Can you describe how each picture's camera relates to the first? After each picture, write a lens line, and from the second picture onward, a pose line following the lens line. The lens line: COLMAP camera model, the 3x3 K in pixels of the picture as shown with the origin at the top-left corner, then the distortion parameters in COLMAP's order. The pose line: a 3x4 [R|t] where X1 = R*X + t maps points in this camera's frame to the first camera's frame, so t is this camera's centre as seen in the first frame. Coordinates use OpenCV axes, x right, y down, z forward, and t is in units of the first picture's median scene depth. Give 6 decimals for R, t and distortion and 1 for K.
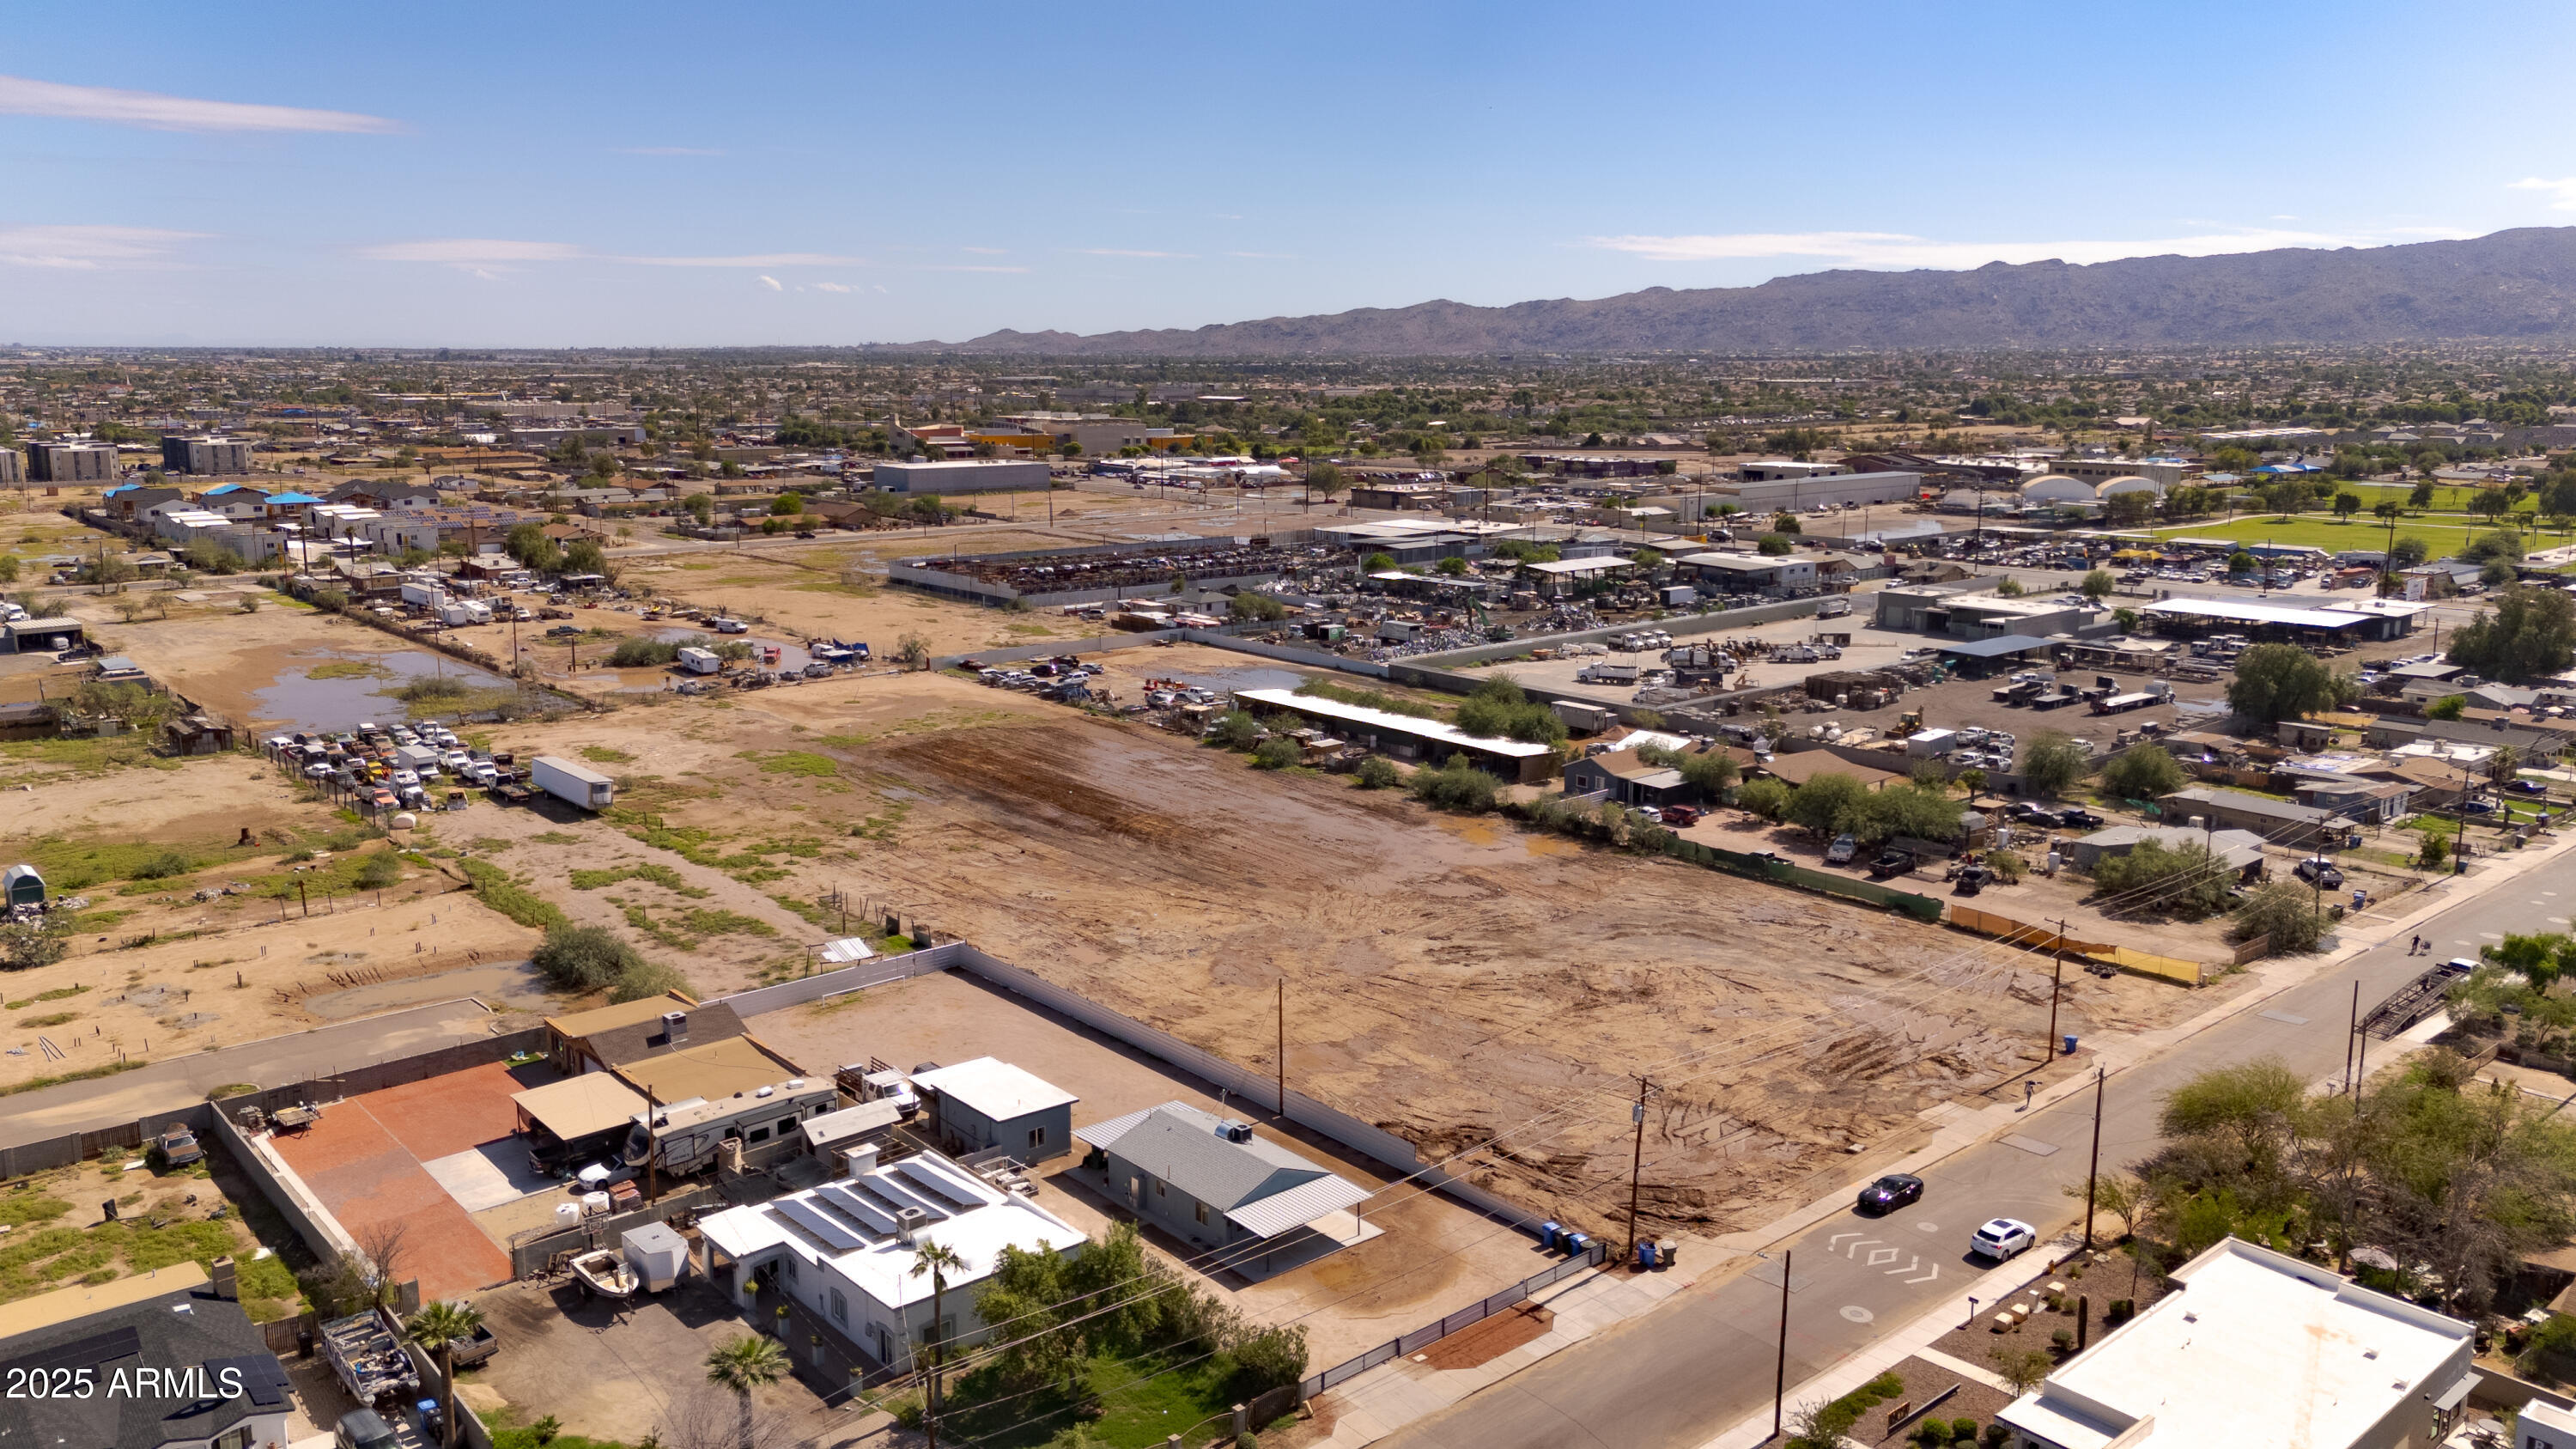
lens RADIAL K [[1893.1, 0, 1288.0], [0, 1893.1, 724.5], [0, 0, 1]] dist [0.089690, -0.110193]
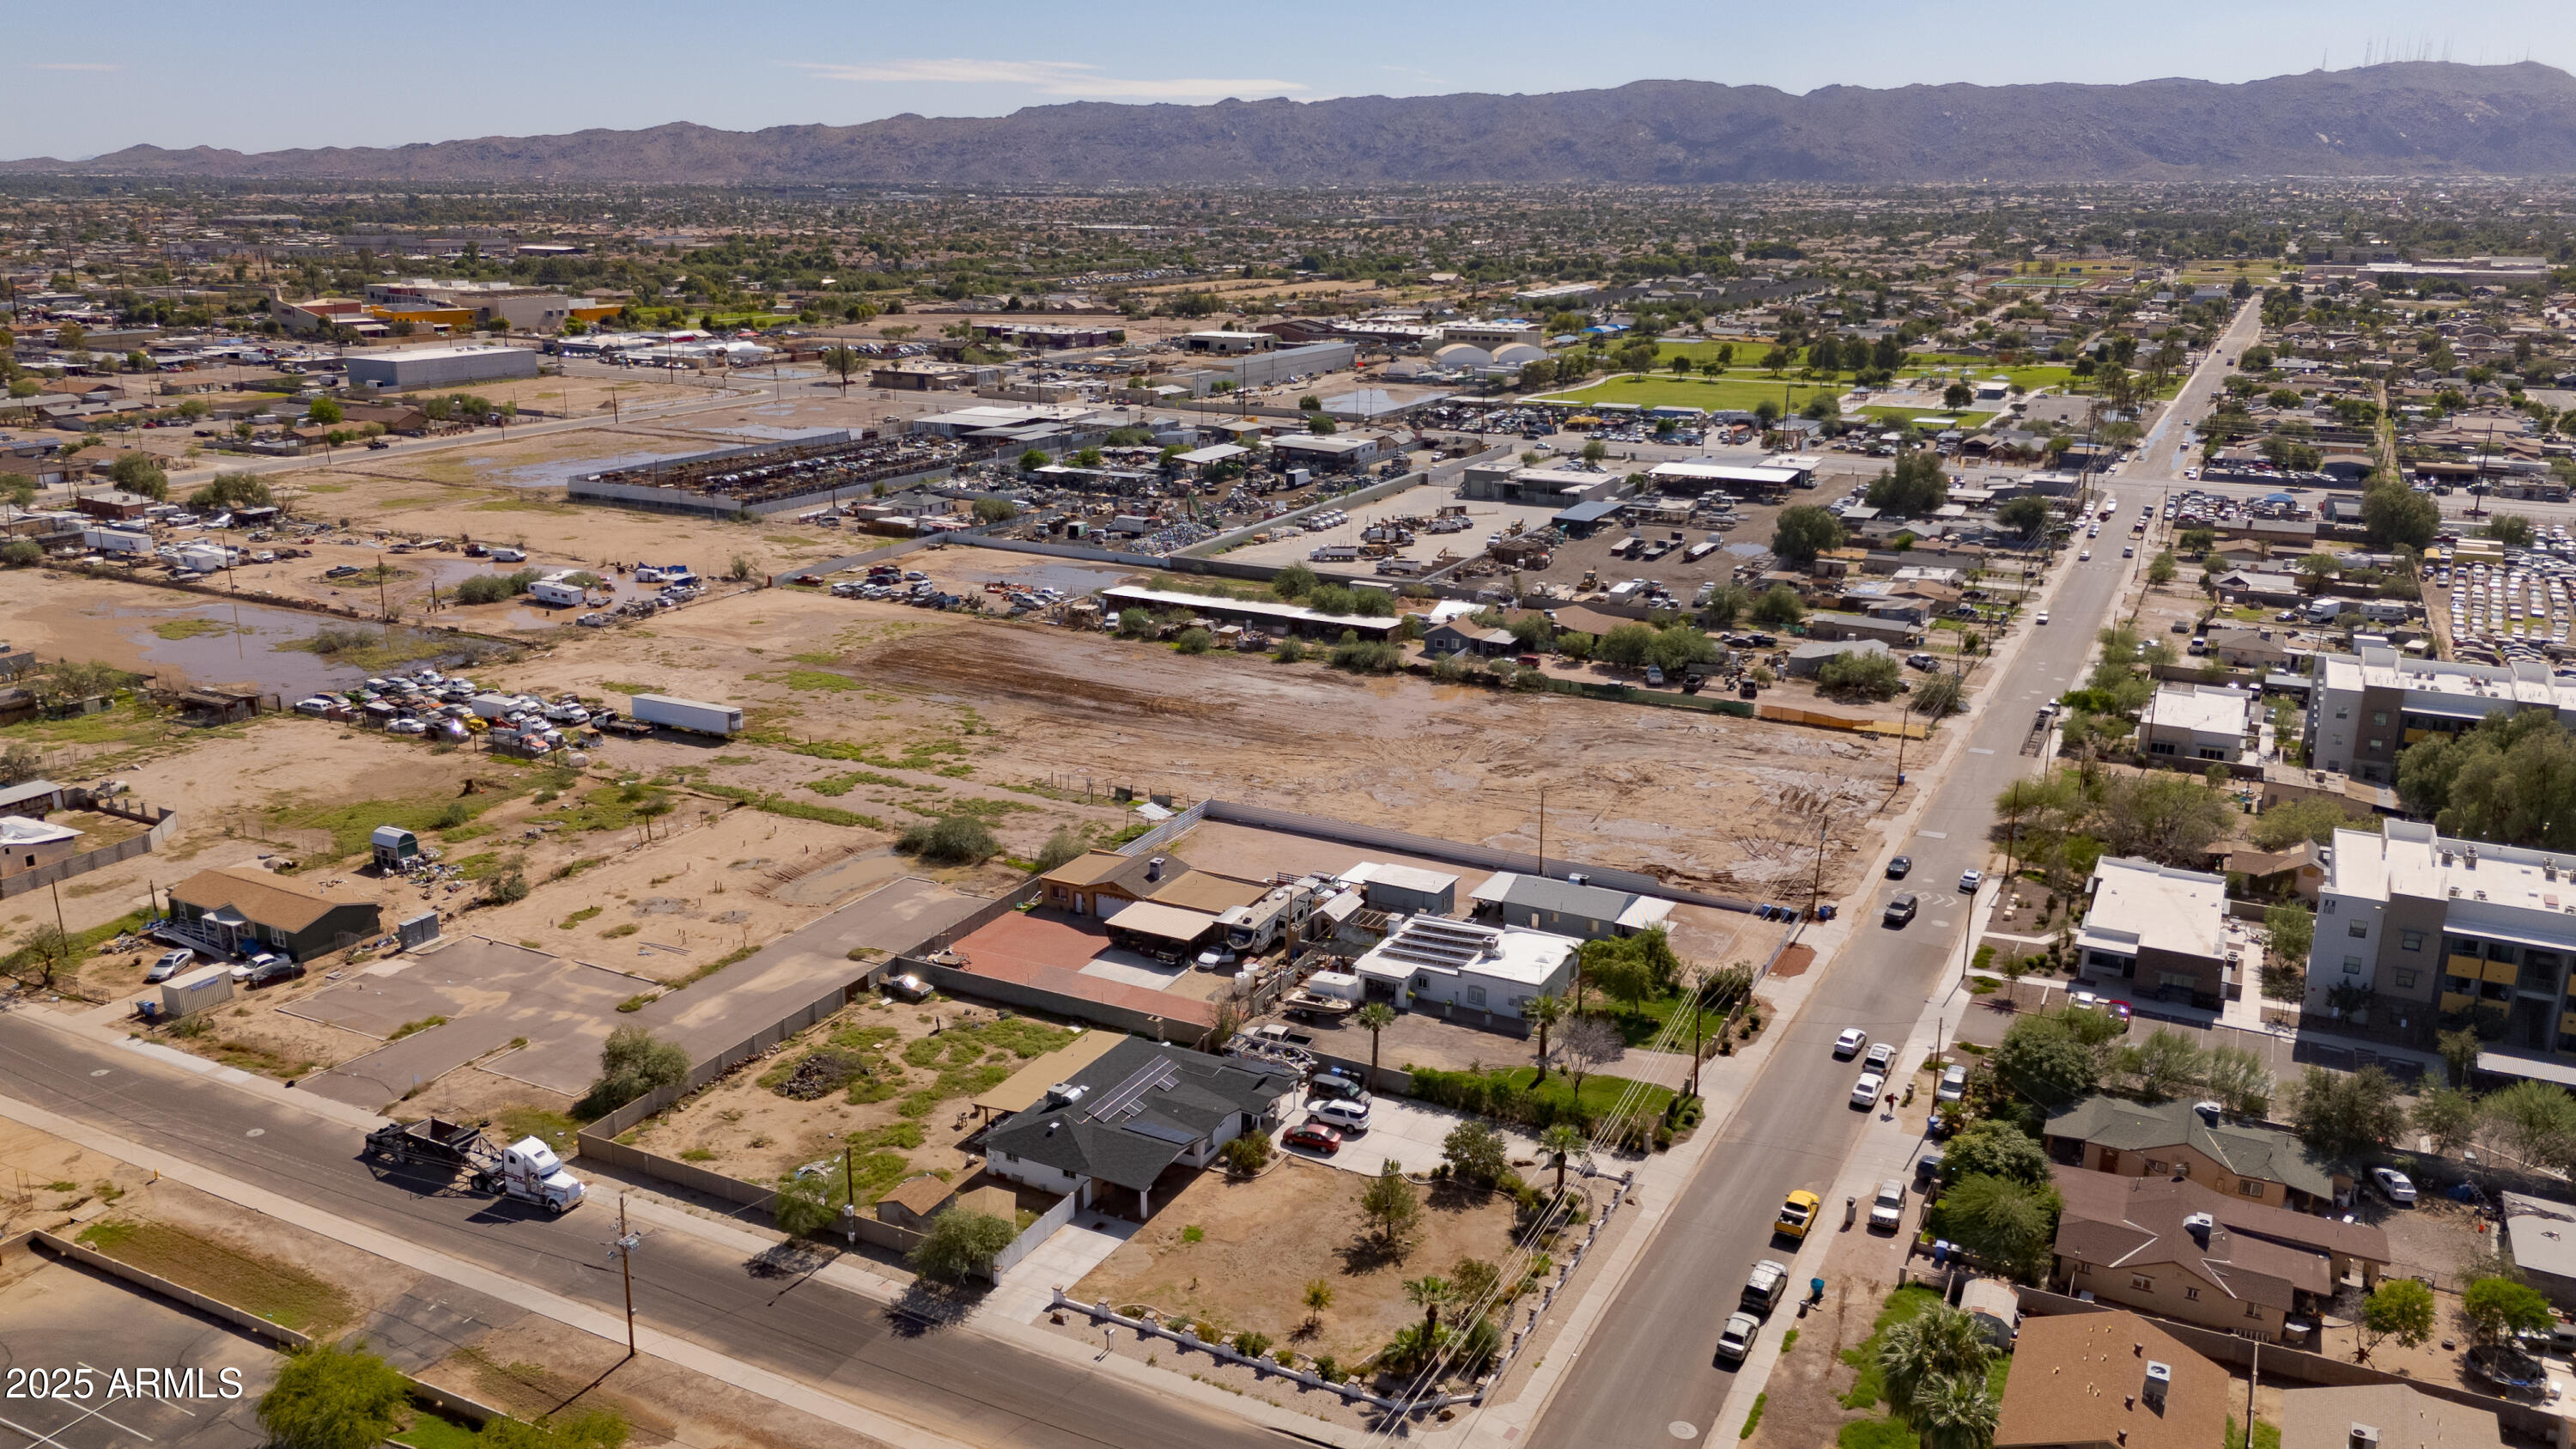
lens RADIAL K [[1893.1, 0, 1288.0], [0, 1893.1, 724.5], [0, 0, 1]] dist [0.089690, -0.110193]
pose [[0.926646, -0.099062, 0.362649, -0.477676], [0.067260, 0.992779, 0.099328, -0.058254], [-0.369870, -0.067650, 0.926617, -0.246146]]
